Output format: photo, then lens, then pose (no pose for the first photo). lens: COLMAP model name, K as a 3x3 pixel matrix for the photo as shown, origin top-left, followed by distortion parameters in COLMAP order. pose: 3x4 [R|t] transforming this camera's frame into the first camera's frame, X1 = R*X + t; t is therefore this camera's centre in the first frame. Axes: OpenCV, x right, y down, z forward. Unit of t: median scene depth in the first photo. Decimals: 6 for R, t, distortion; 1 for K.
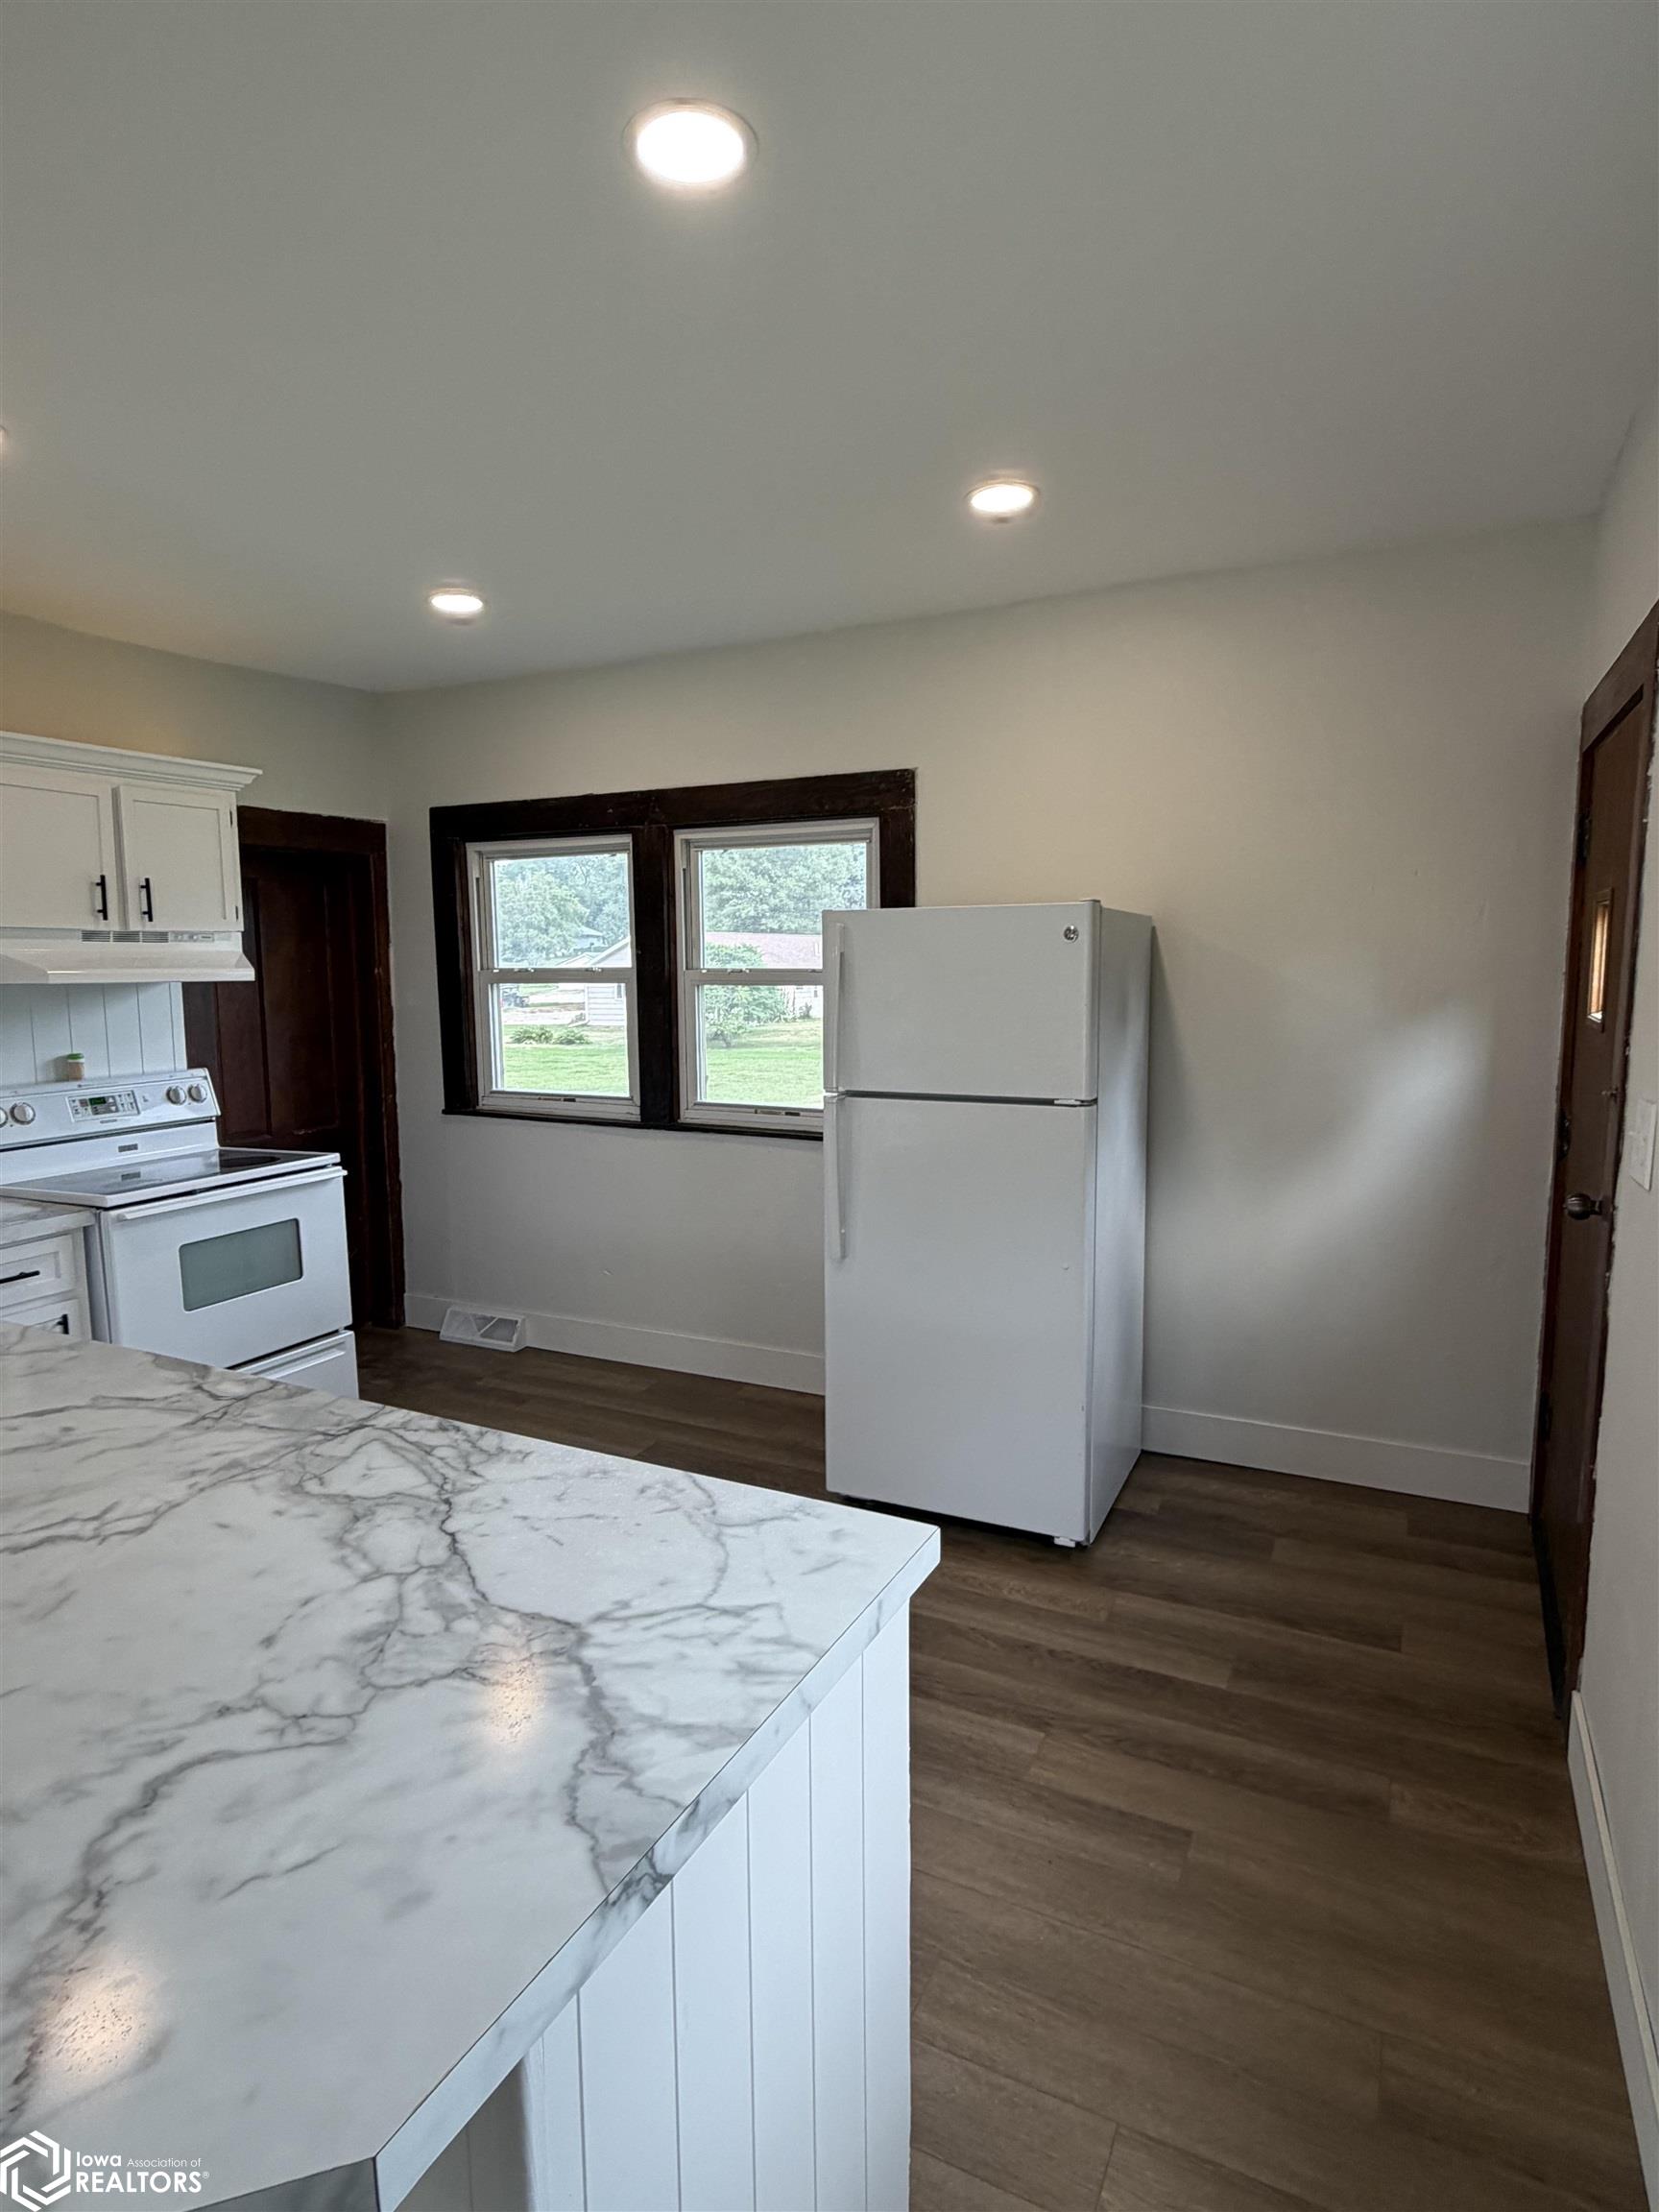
lens RADIAL K [[1189.5, 0, 837.7], [0, 1189.5, 1093.4], [0, 0, 1]] dist [-0.000208, 0.000331]
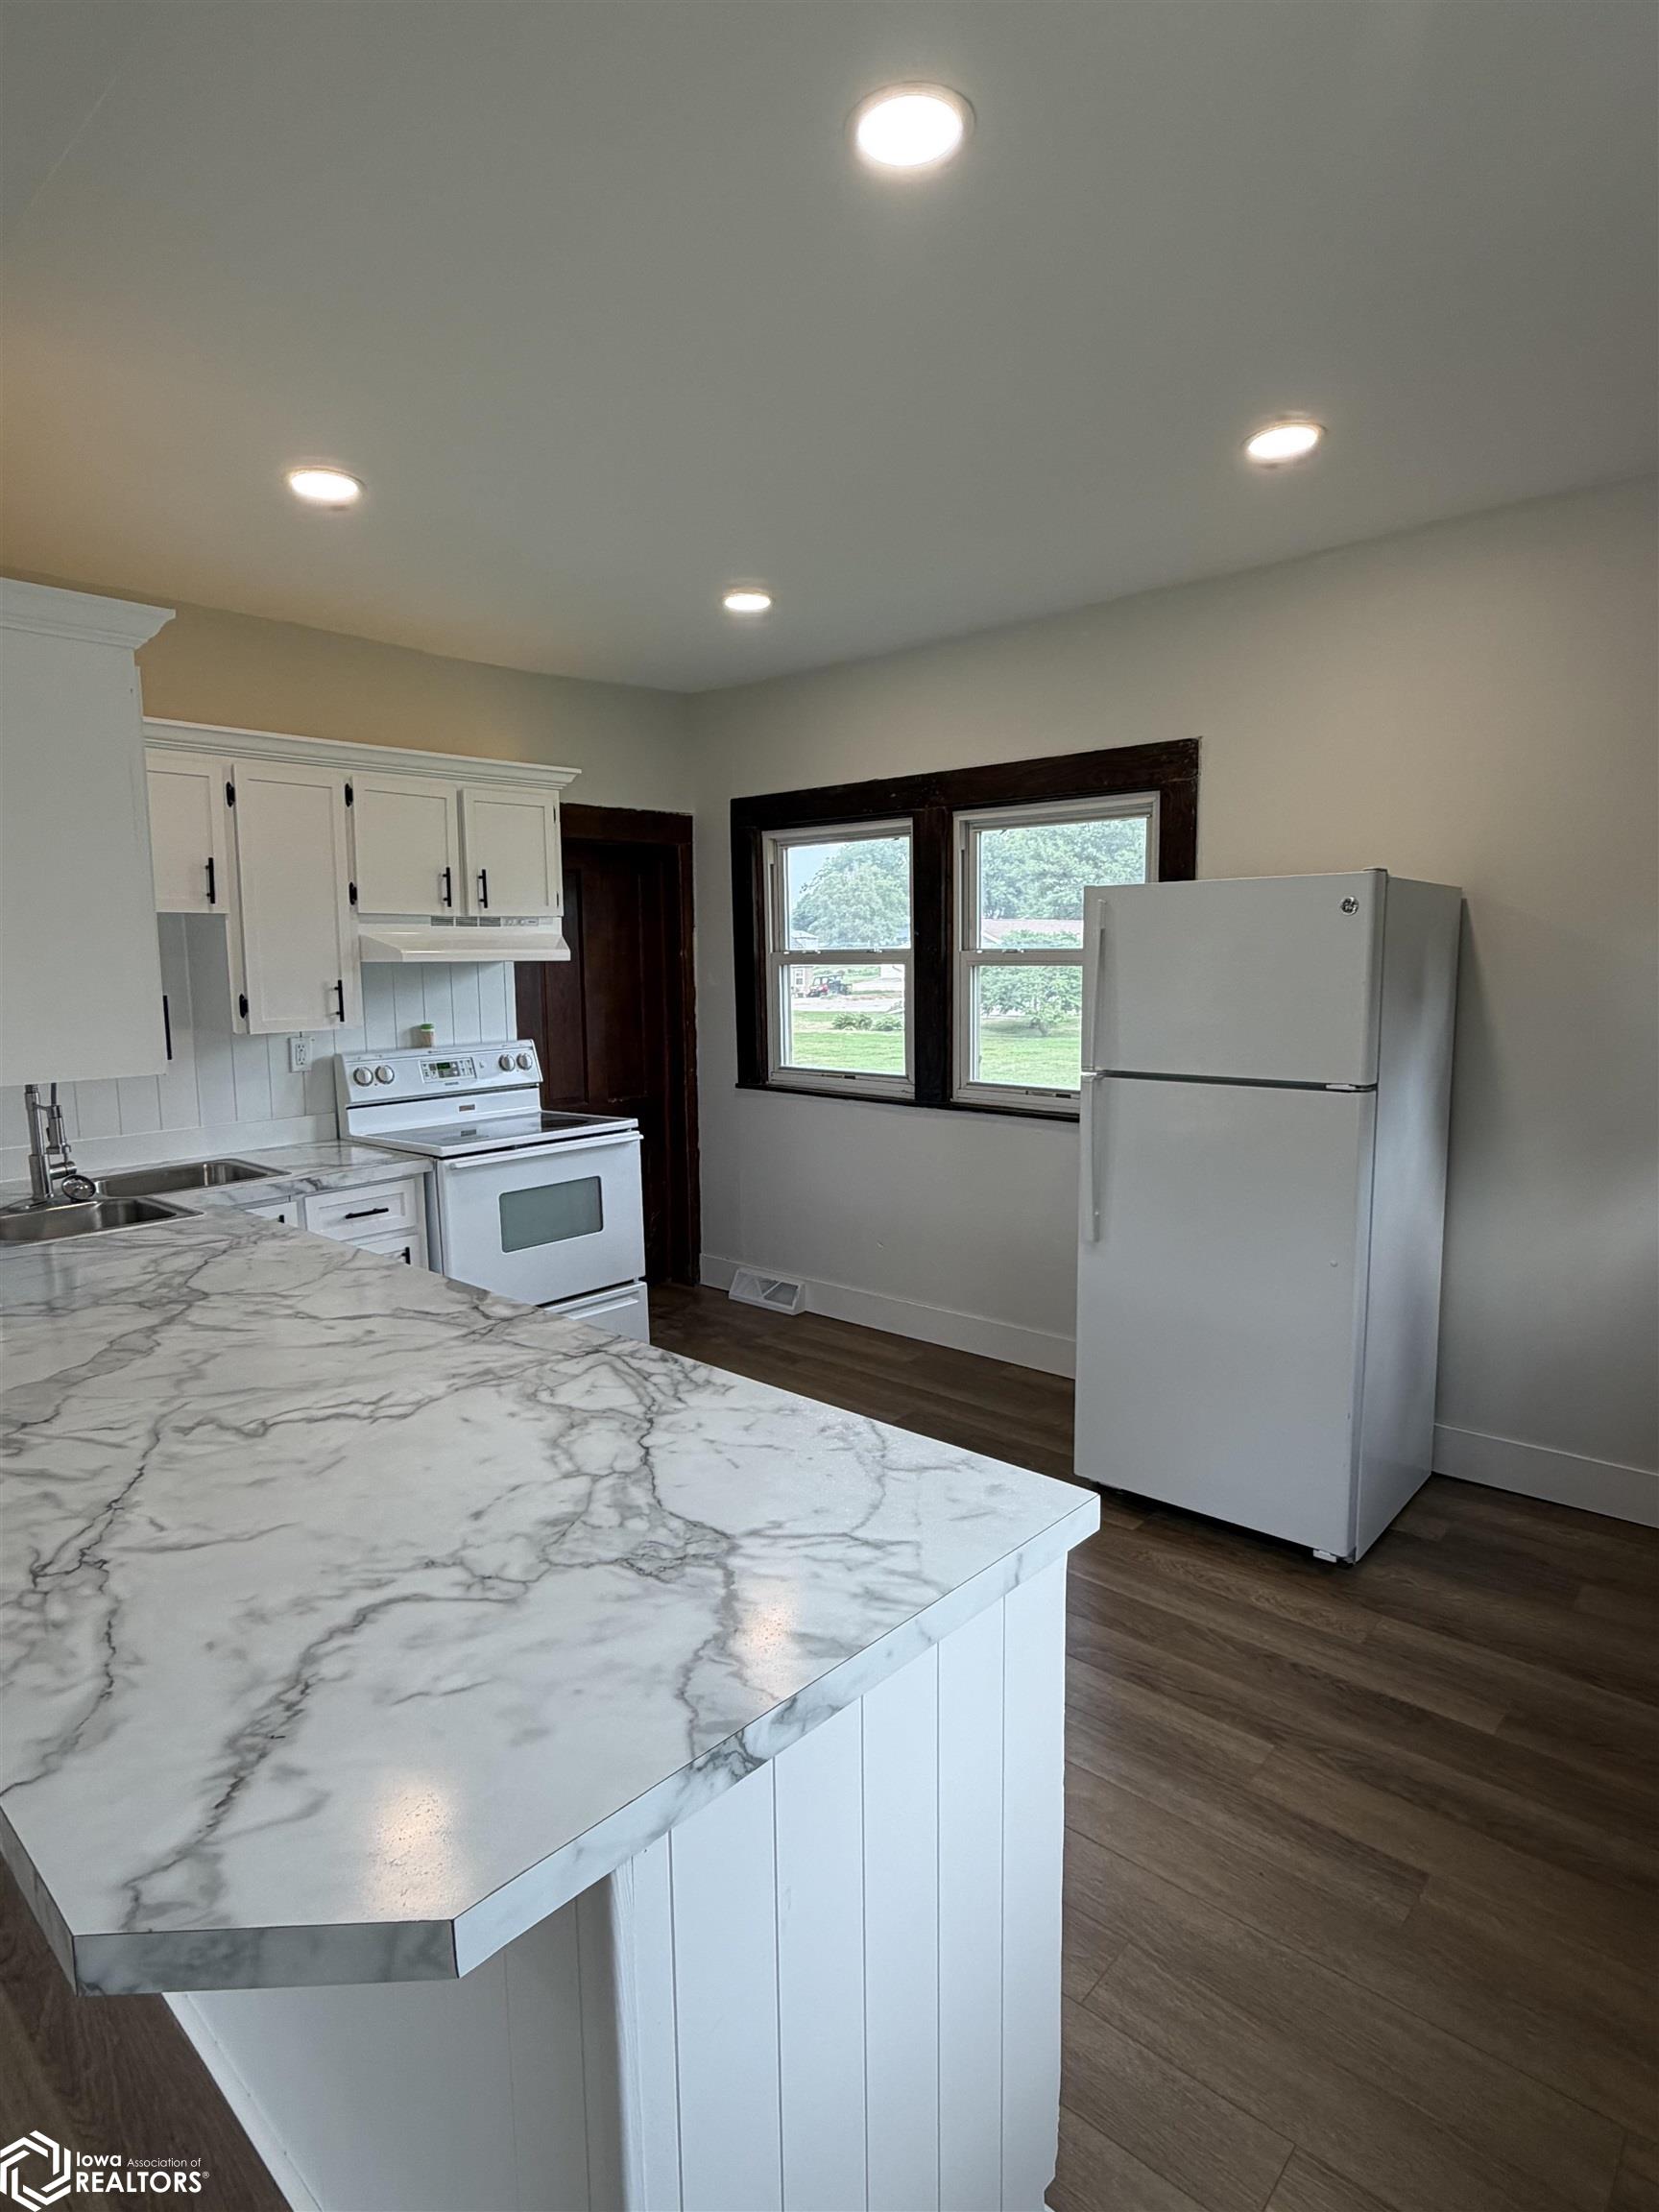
lens RADIAL K [[1189.6, 0, 828.4], [0, 1189.6, 1100.9], [0, 0, 1]] dist [-0.001145, 0.001230]
pose [[0.962604, 0.030615, -0.269178, 0.084205], [-0.026405, 0.999466, 0.019246, 0.015633], [0.269624, -0.011419, 0.962898, -0.008814]]
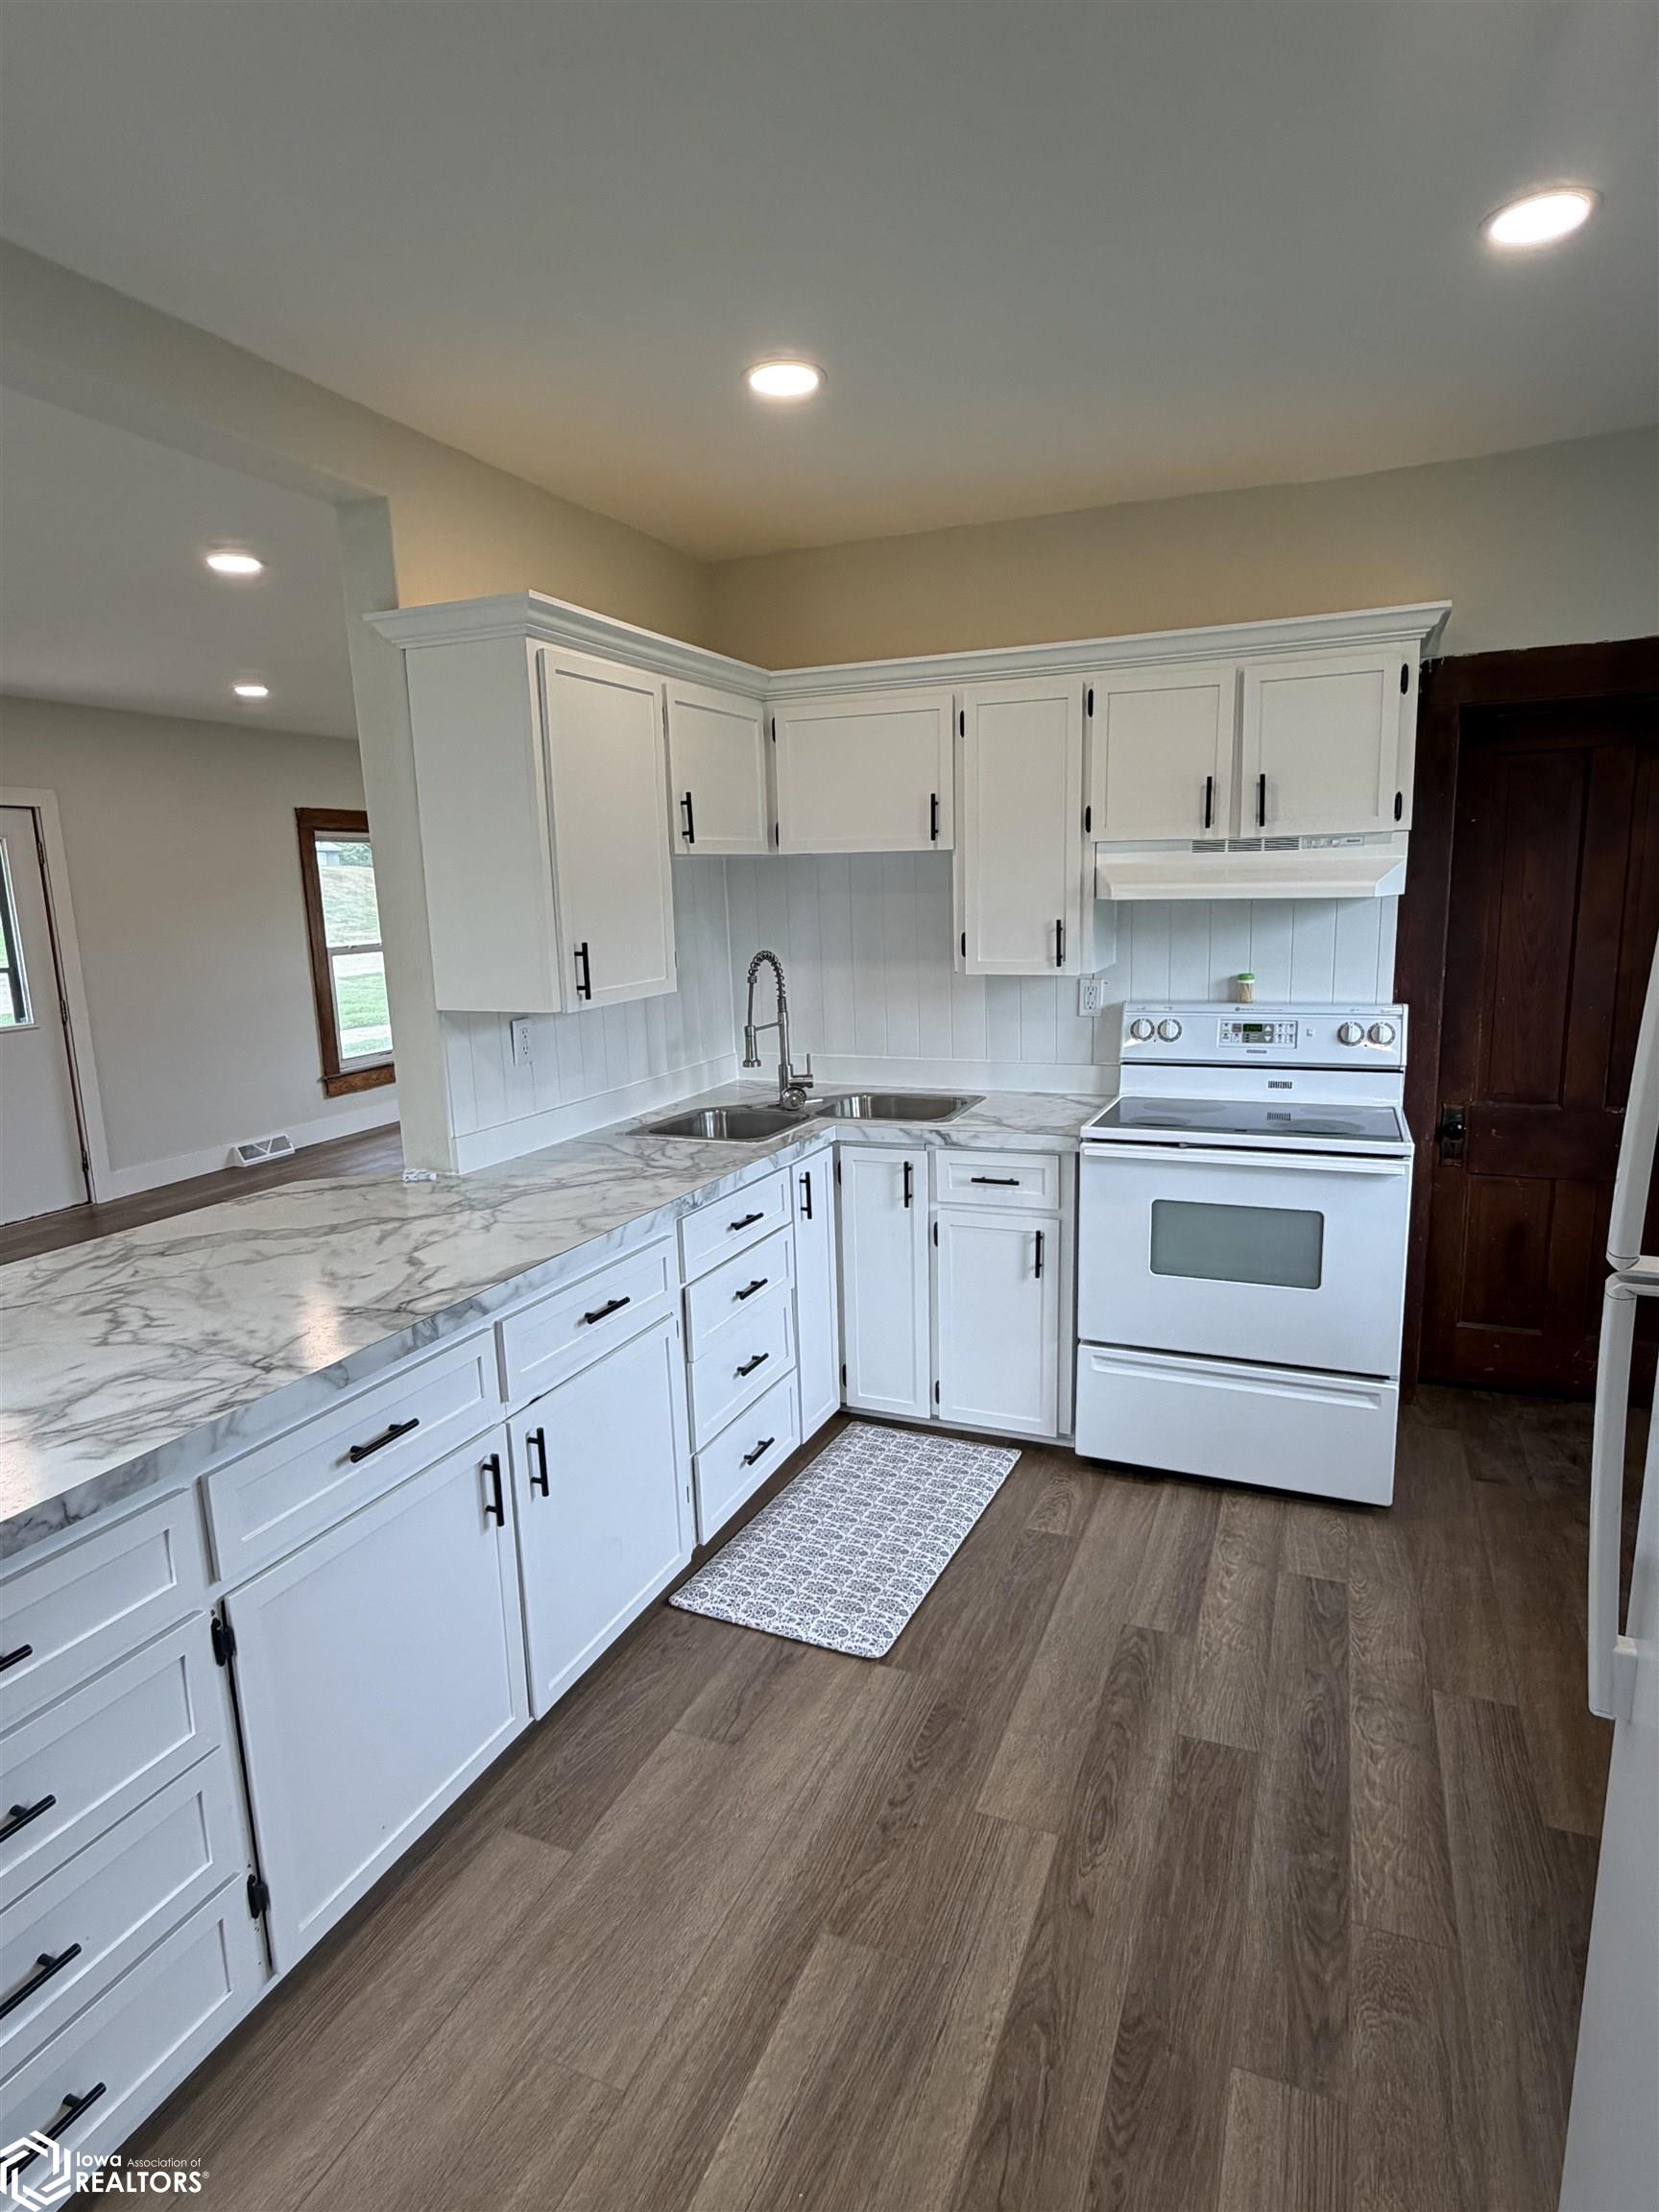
lens RADIAL K [[1191.5, 0, 837.3], [0, 1191.5, 1103.3], [0, 0, 1]] dist [-0.001889, -0.000489]
pose [[0.067403, 0.188656, -0.979727, 0.489687], [-0.087113, 0.979323, 0.182585, -0.142471], [0.993916, 0.073040, 0.082444, 1.151062]]
